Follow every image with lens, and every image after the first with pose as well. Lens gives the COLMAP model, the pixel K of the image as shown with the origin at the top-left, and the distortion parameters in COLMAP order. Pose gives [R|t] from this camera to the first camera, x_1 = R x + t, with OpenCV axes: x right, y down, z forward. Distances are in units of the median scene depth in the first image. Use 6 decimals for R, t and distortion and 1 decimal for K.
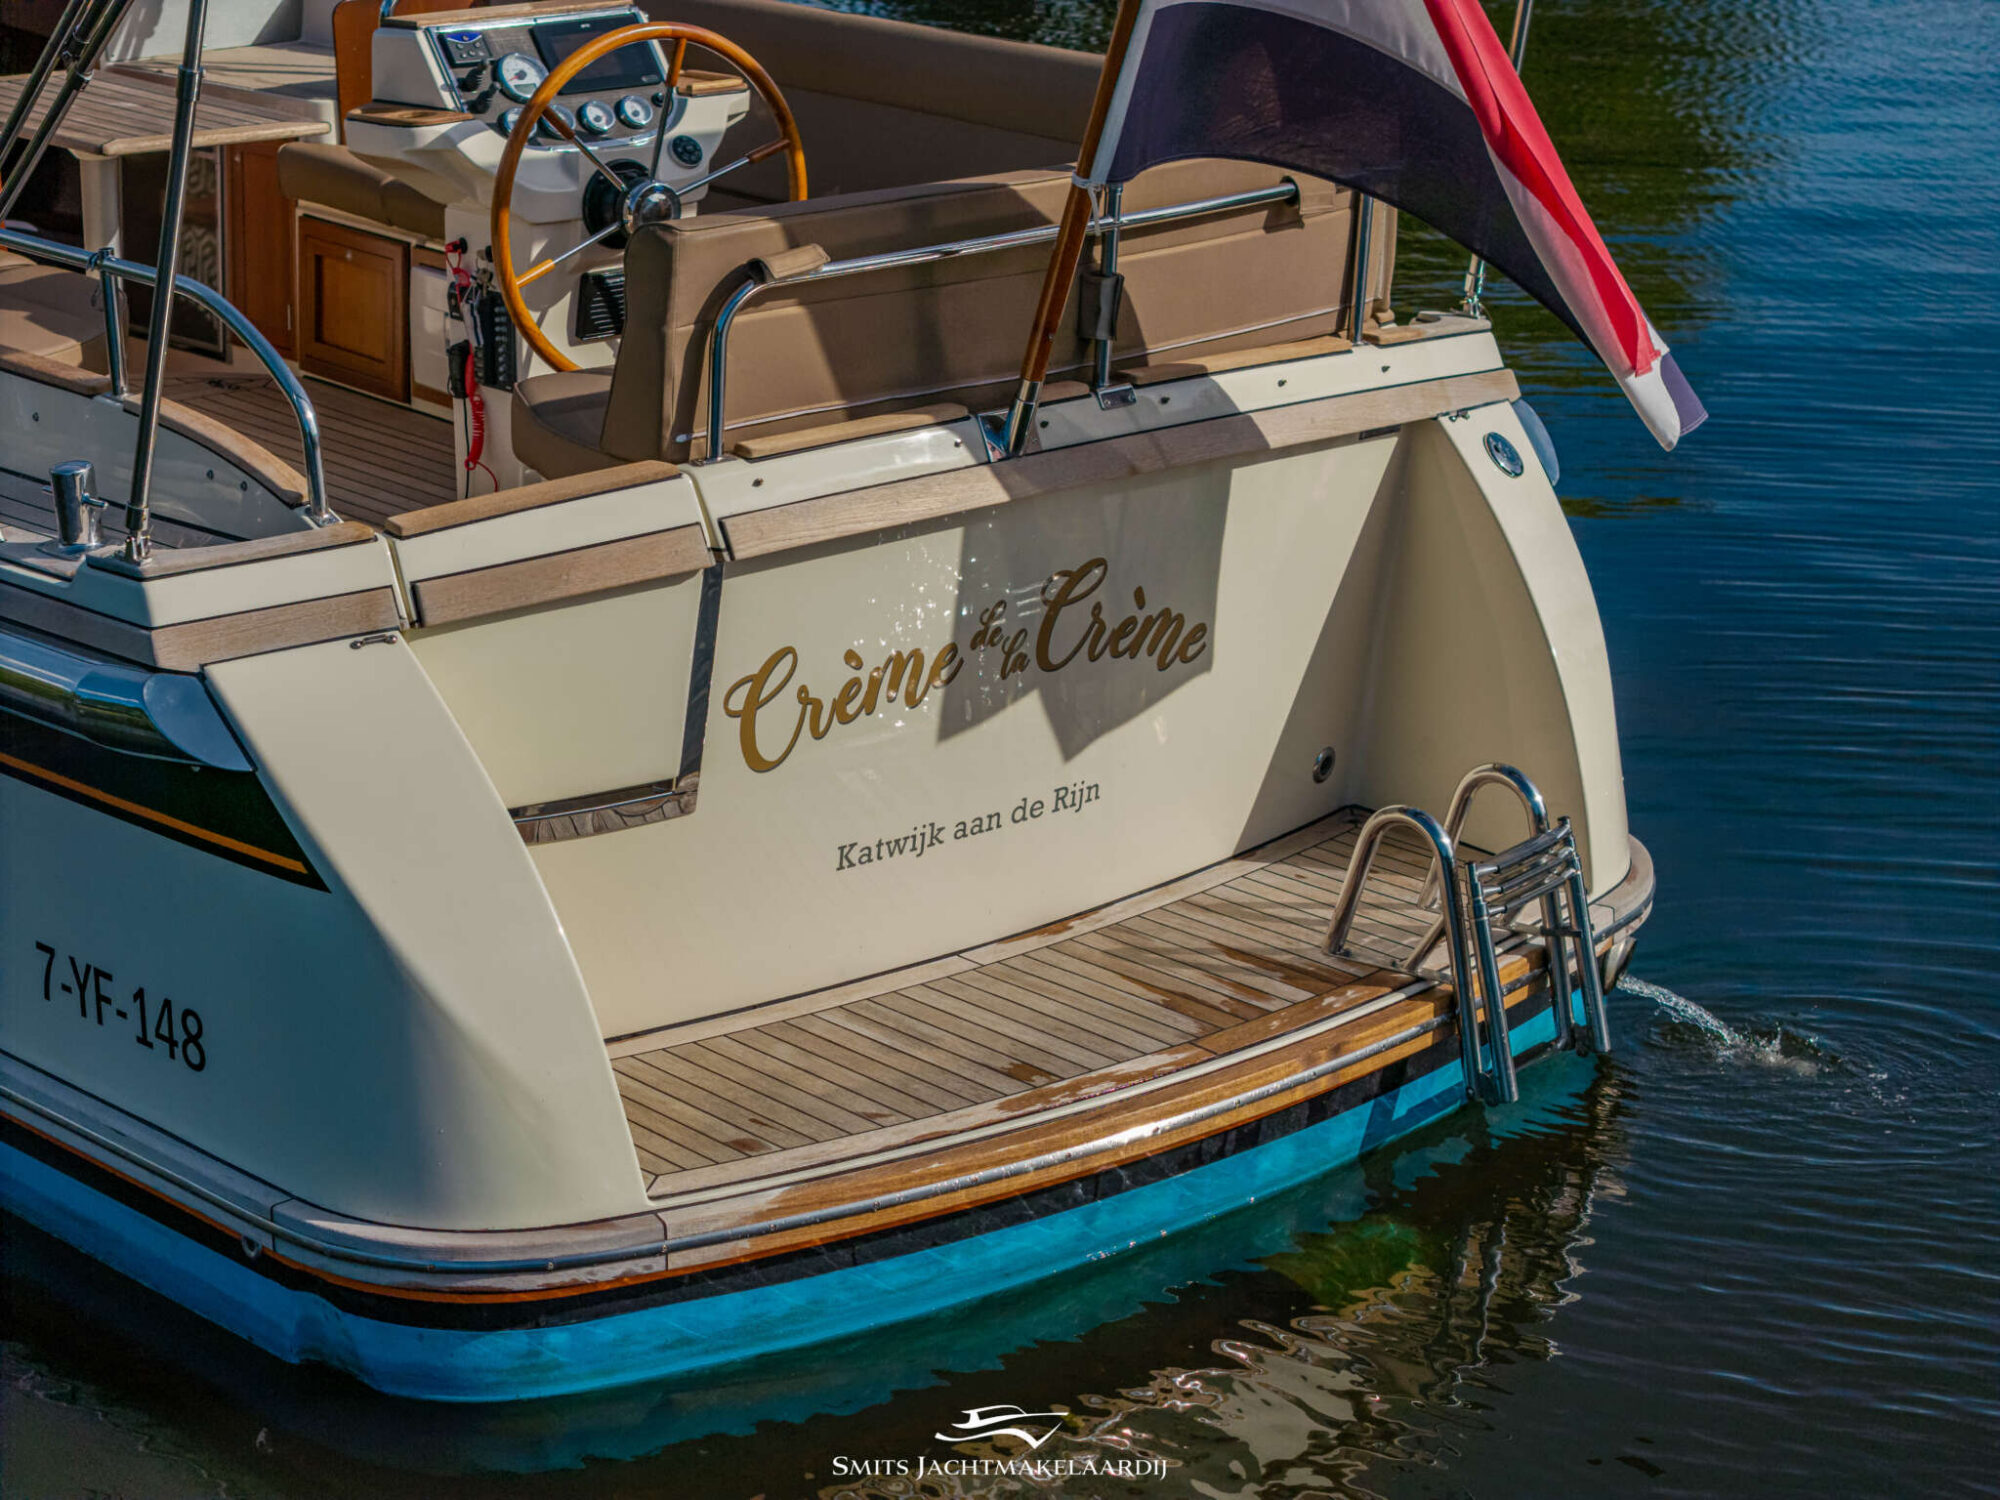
lens RADIAL K [[4076.9, 0, 1000.0], [0, 4076.9, 750.0], [0, 0, 1]] dist [-0.107007, -0.101856]
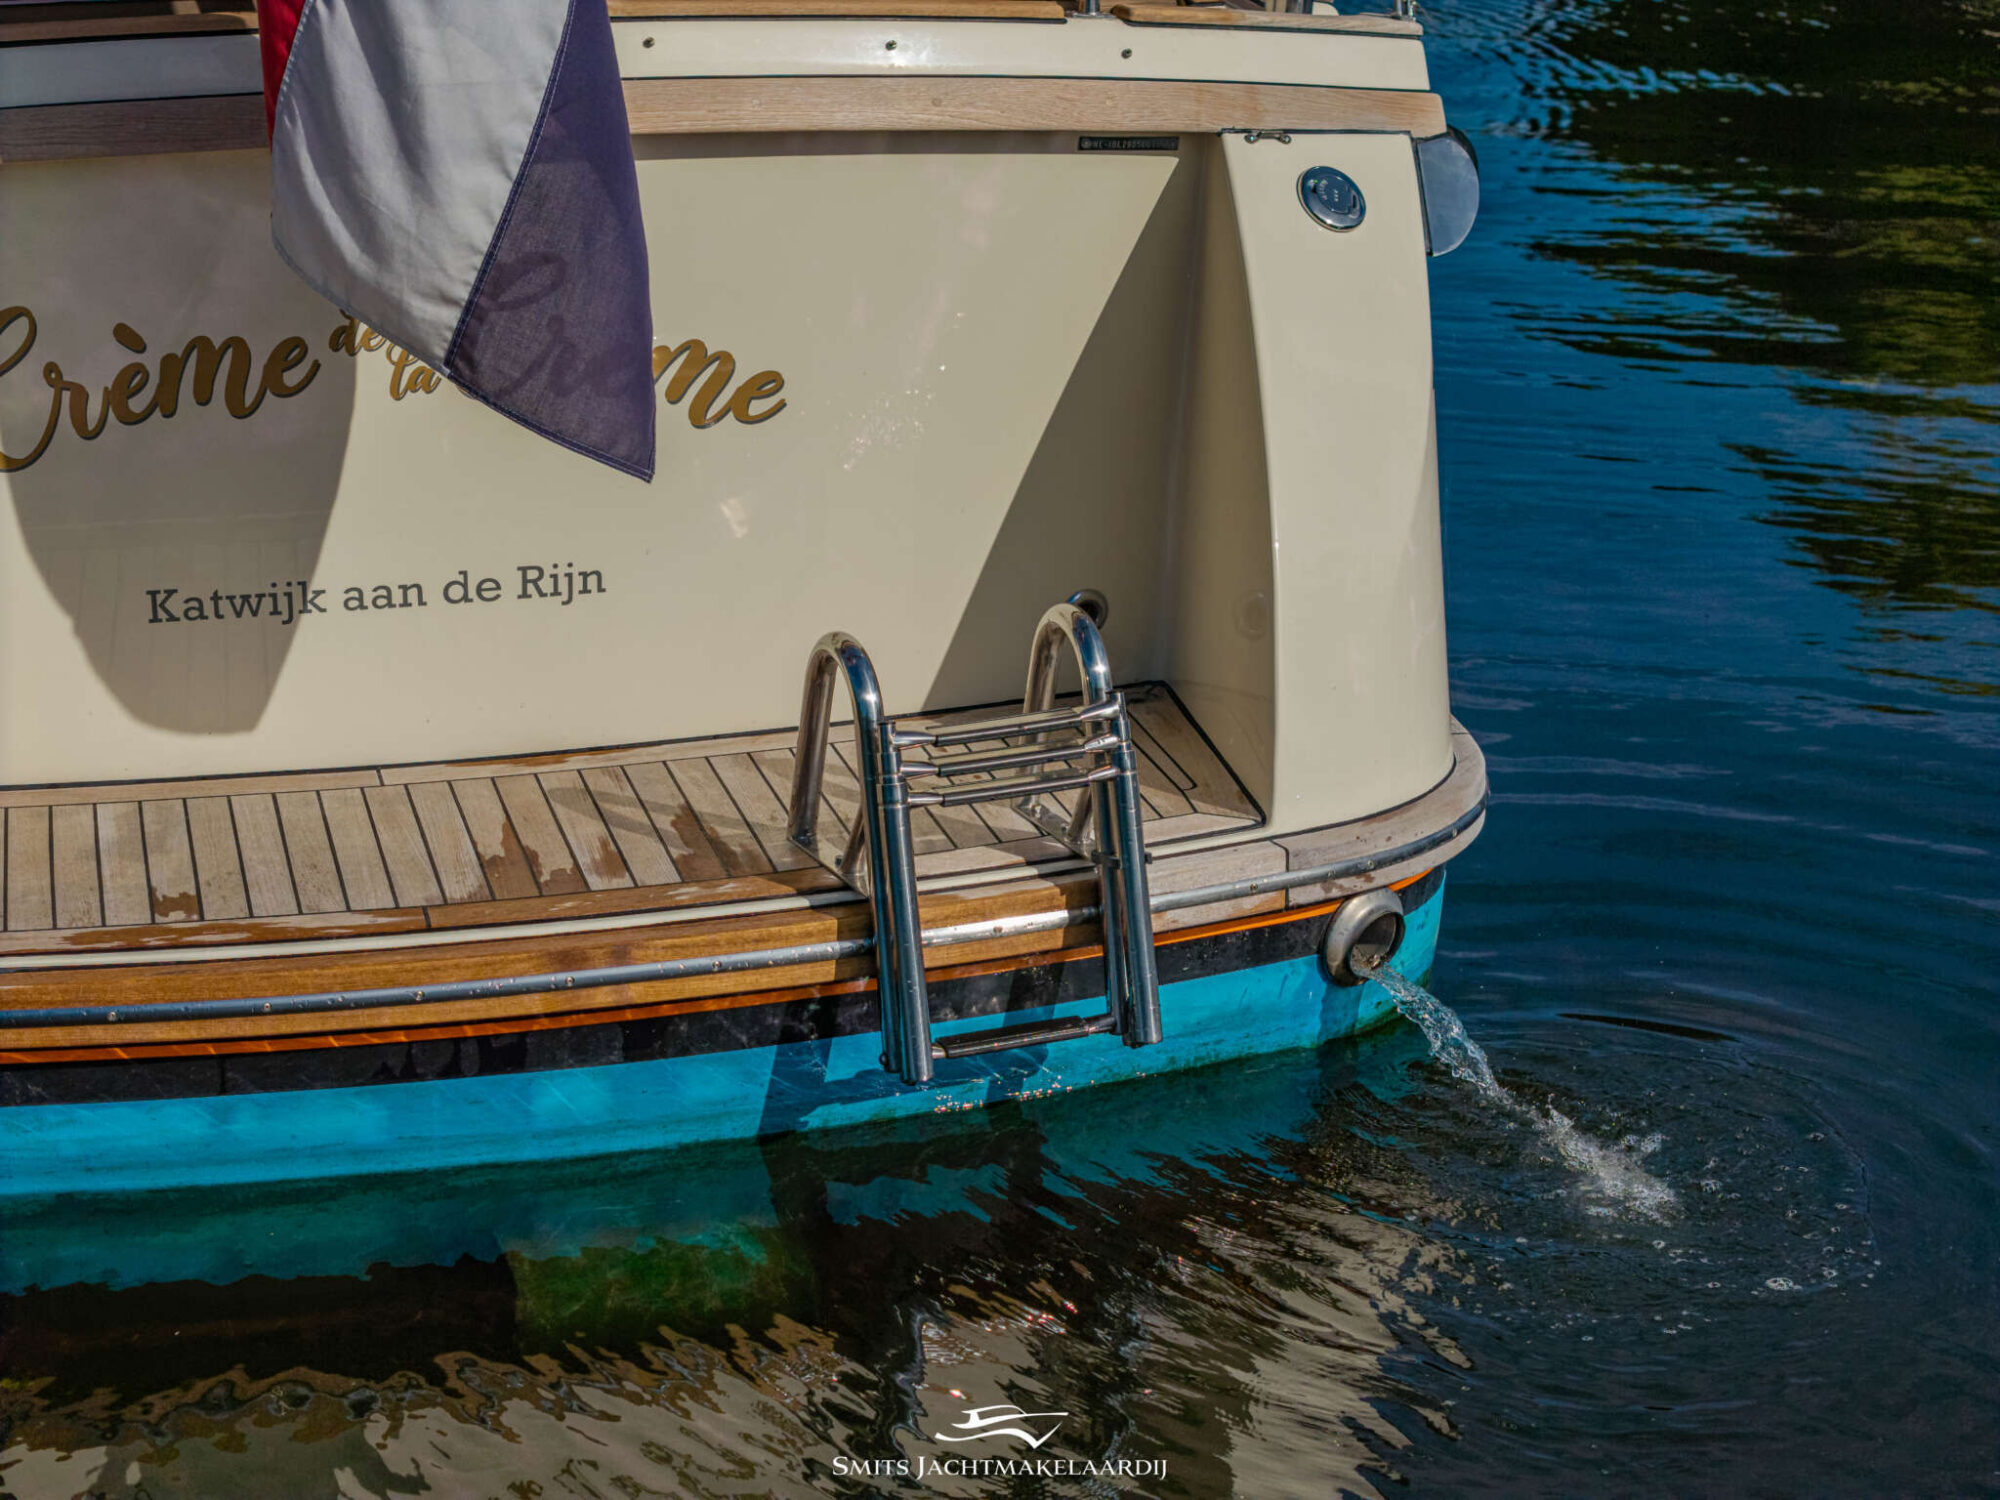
lens RADIAL K [[4076.9, 0, 1000.0], [0, 4076.9, 750.0], [0, 0, 1]] dist [-0.107007, -0.101856]
pose [[0.887676, 0.134799, -0.440295, 0.431880], [-0.135357, 0.990333, 0.030303, 0.008564], [0.440124, 0.032698, 0.897341, 0.384851]]
